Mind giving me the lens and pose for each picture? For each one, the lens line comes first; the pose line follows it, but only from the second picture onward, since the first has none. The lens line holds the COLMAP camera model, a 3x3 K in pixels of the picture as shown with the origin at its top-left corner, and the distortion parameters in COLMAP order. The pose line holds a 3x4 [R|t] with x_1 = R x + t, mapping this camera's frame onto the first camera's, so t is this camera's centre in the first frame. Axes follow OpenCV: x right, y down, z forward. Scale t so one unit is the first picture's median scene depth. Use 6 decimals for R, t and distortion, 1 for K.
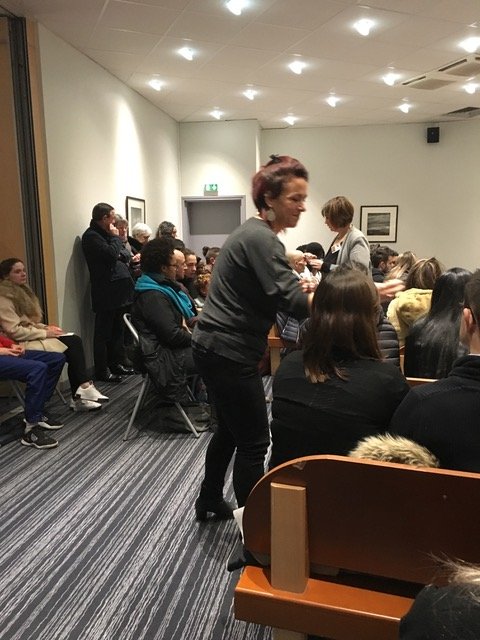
lens RADIAL K [[540.0, 0, 240.3], [0, 540.0, 324.5], [0, 0, 1]] dist [0.080281, -0.104238]
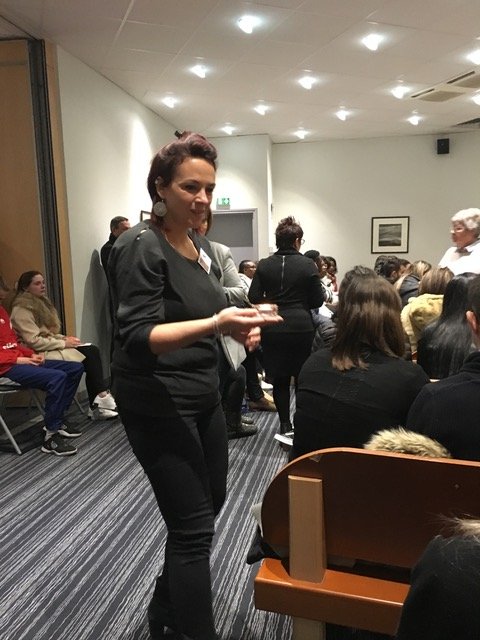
lens RADIAL K [[540.0, 0, 240.3], [0, 540.0, 324.5], [0, 0, 1]] dist [0.080281, -0.104238]
pose [[0.999705, -0.008862, -0.022610, -0.003578], [0.008290, 0.999647, -0.025261, 0.010142], [0.022826, 0.025066, 0.999425, -0.018248]]
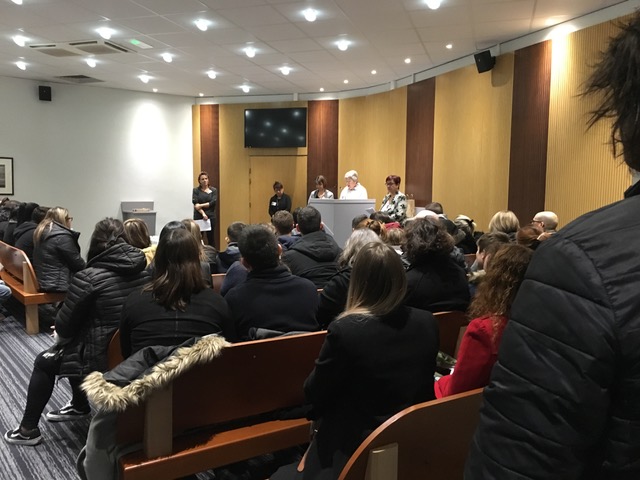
lens RADIAL K [[540.0, 0, 320.0], [0, 540.0, 240.0], [0, 0, 1]] dist [0.080281, -0.104238]
pose [[0.648951, -0.053719, 0.758931, -0.266346], [0.101019, 0.994756, -0.015969, 0.000390], [-0.754094, 0.087030, 0.650975, -0.108128]]
